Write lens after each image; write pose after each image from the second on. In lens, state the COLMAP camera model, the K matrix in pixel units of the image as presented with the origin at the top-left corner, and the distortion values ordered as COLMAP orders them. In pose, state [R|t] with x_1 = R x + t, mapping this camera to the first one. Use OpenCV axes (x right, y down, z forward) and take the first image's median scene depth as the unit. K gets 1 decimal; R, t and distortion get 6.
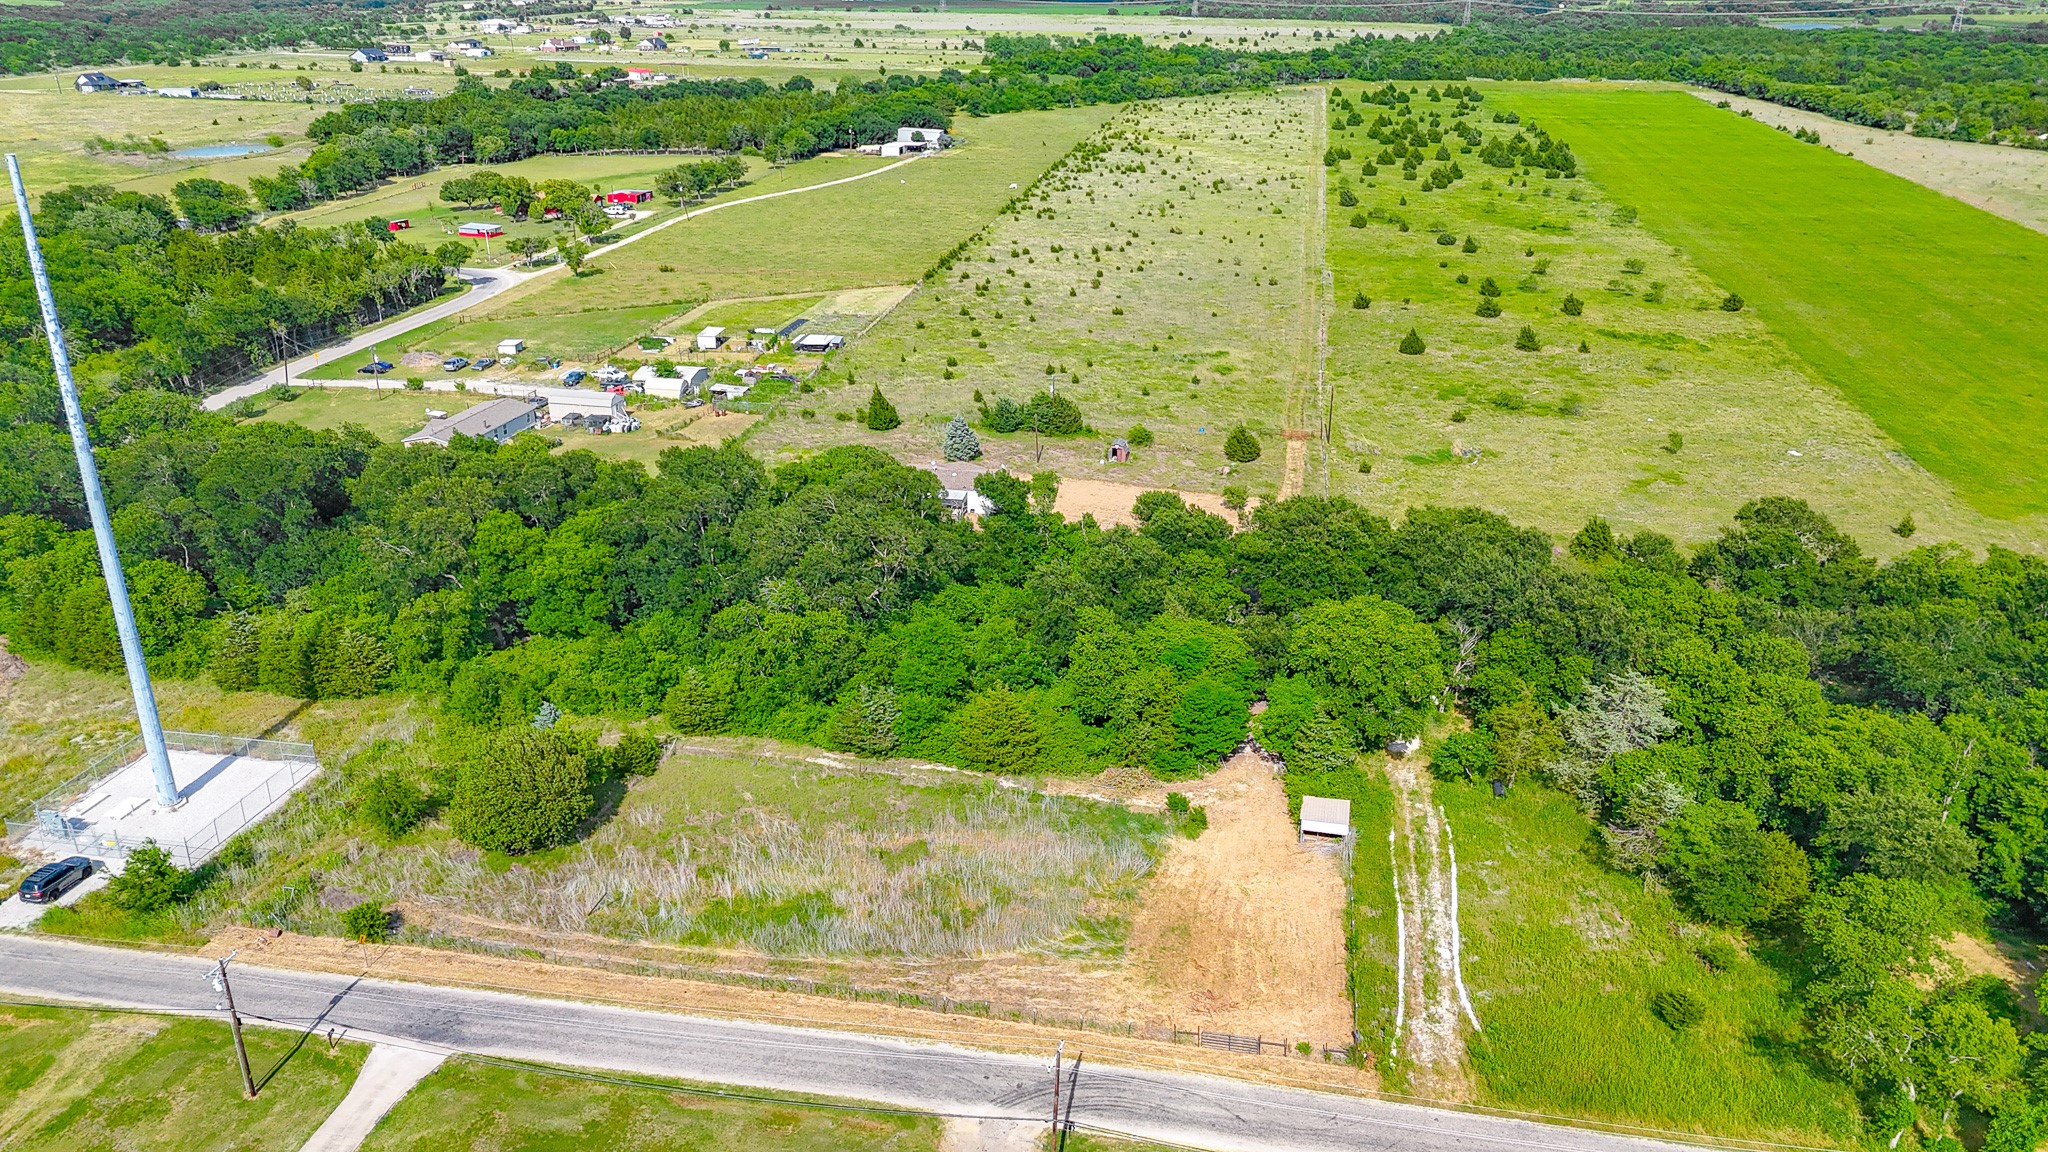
lens RADIAL K [[1505.4, 0, 1024.0], [0, 1505.4, 576.0], [0, 0, 1]] dist [0.067576, -0.064394]
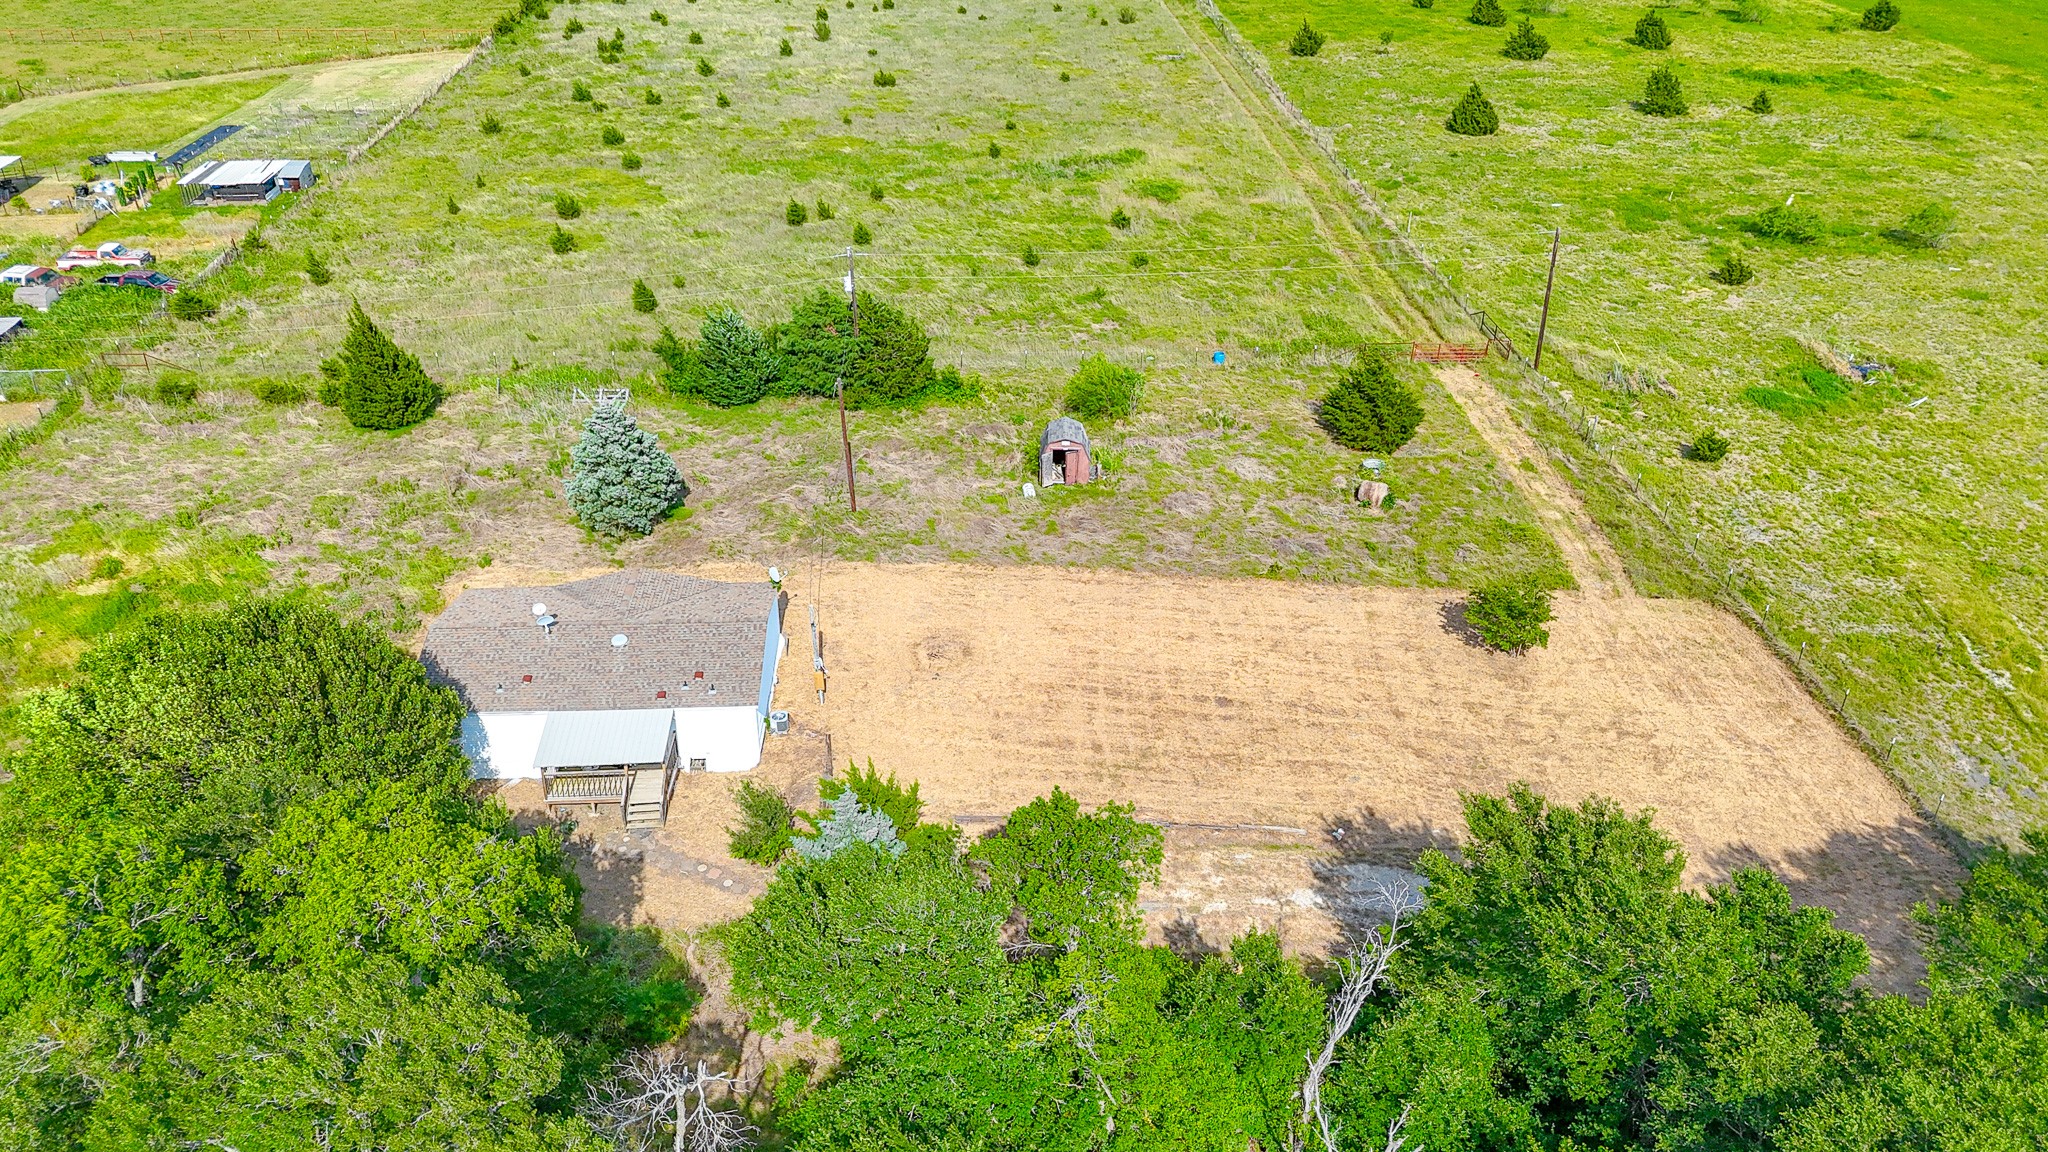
lens RADIAL K [[1513.0, 0, 1026.3], [0, 1513.0, 571.7], [0, 0, 1]] dist [0.059896, -0.049171]
pose [[0.971821, -0.115336, 0.205576, -0.021296], [0.087521, 0.986329, 0.139628, -0.087873], [-0.218869, -0.117701, 0.968629, 0.525669]]
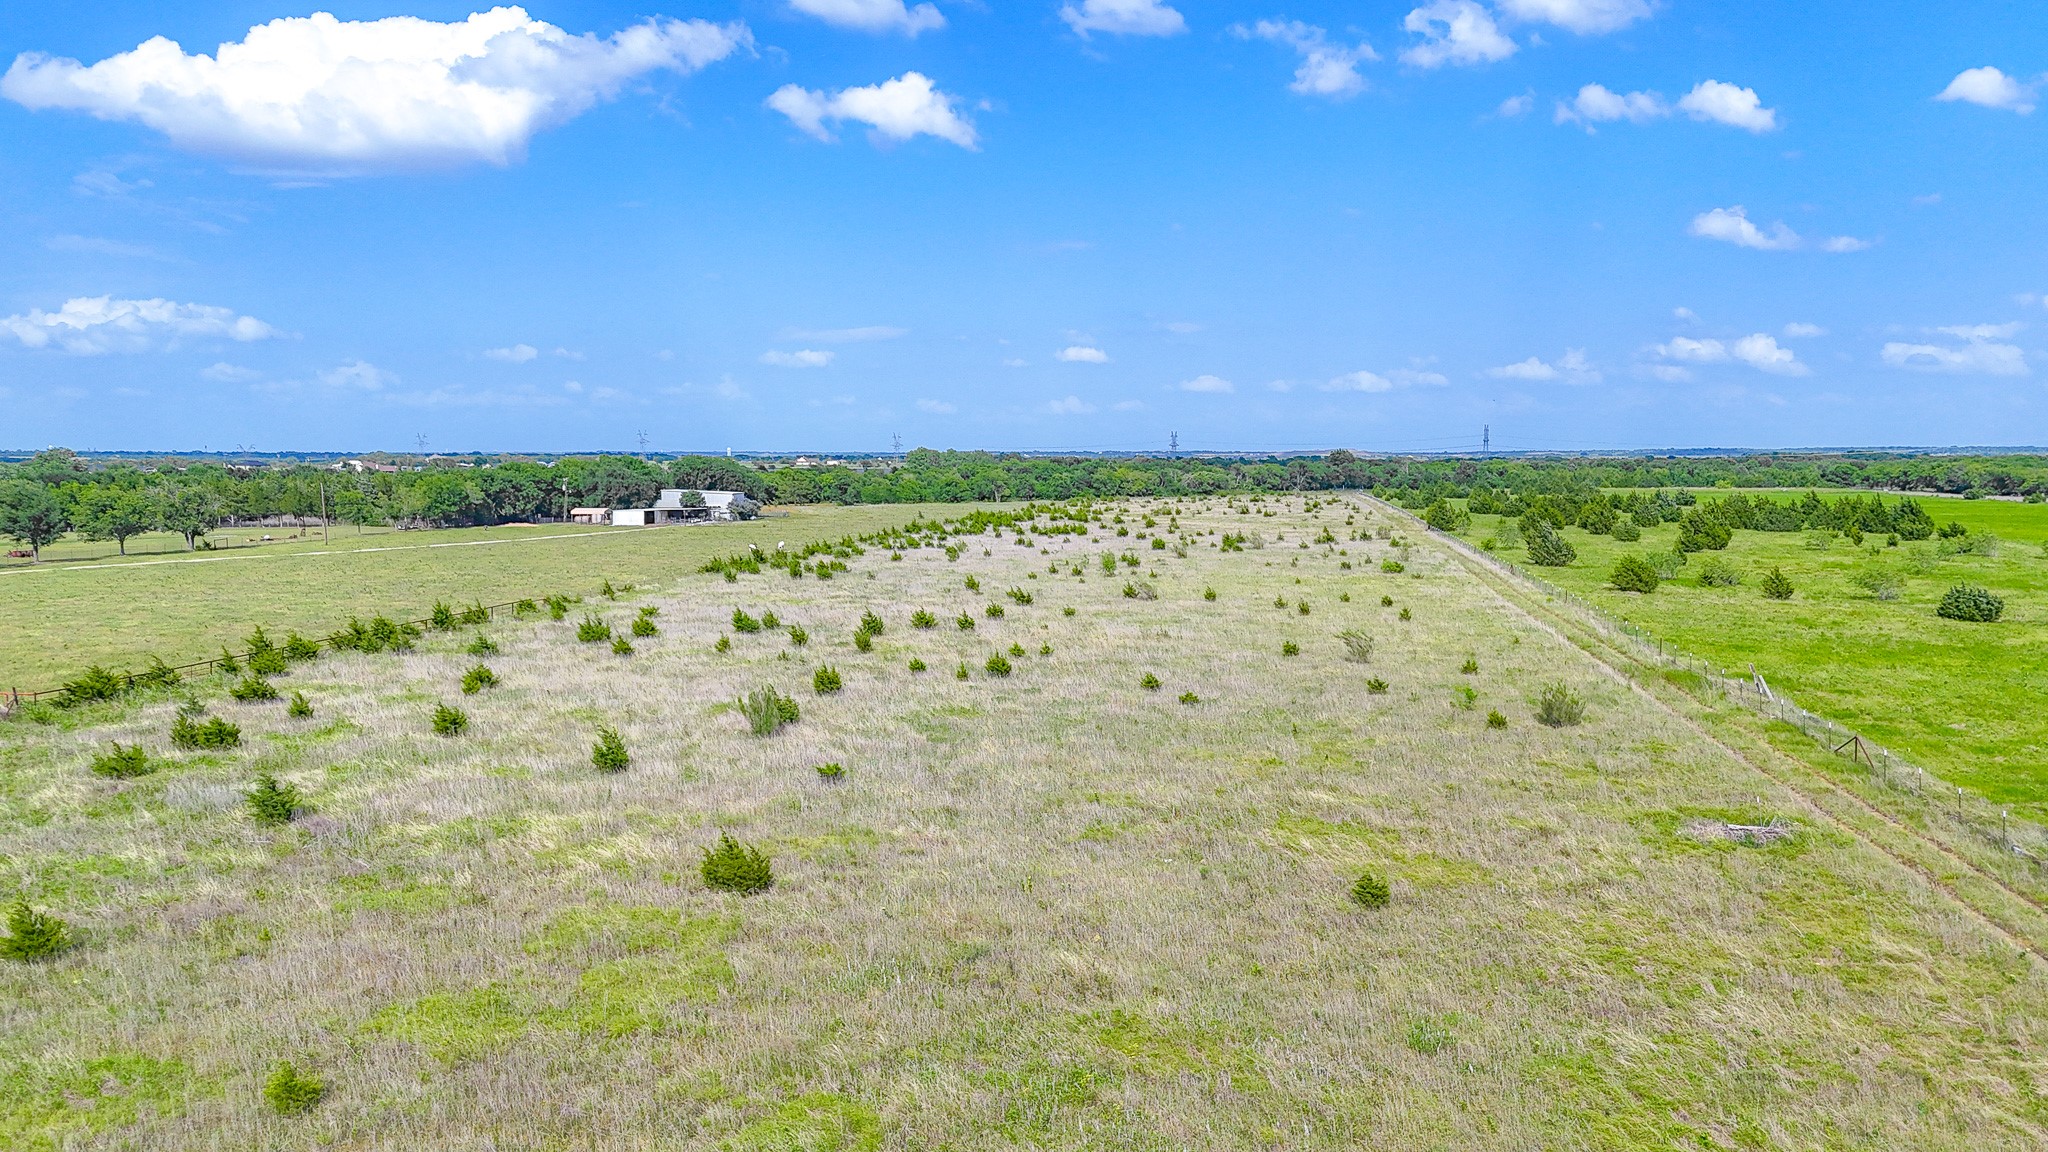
lens RADIAL K [[1543.1, 0, 1014.5], [0, 1543.1, 447.2], [0, 0, 1]] dist [0.068782, -0.064080]
pose [[0.999991, -0.003693, 0.002043, 0.103905], [0.004196, 0.922438, -0.386122, -0.176918], [-0.000459, 0.386127, 0.922445, 0.964353]]
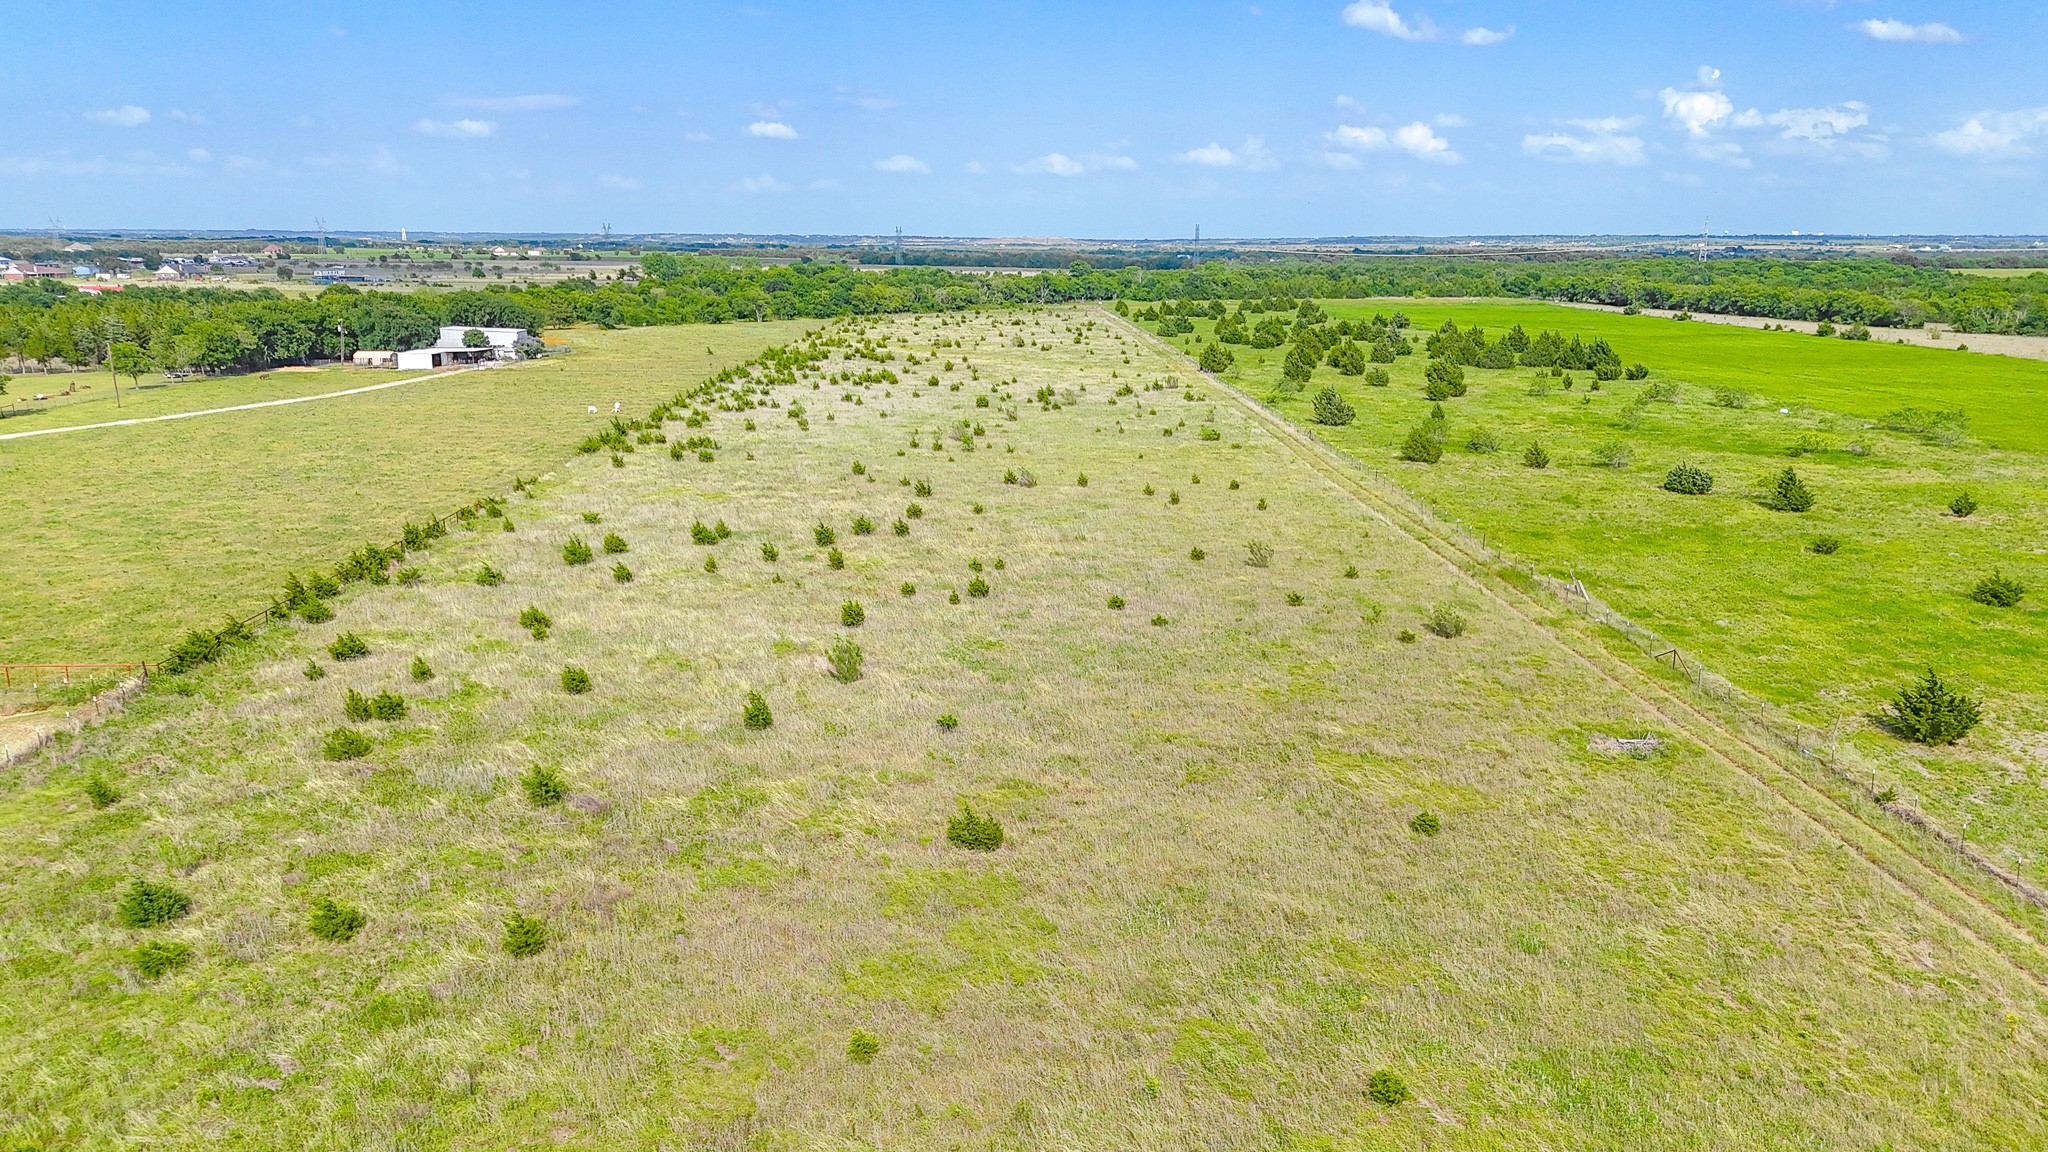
lens RADIAL K [[1520.8, 0, 1024.0], [0, 1520.8, 576.0], [0, 0, 1]] dist [0.100664, -0.142382]
pose [[0.980822, -0.040262, 0.190700, 0.034639], [0.072766, 0.983327, -0.166652, -0.200814], [-0.180811, 0.177333, 0.967399, 0.909411]]
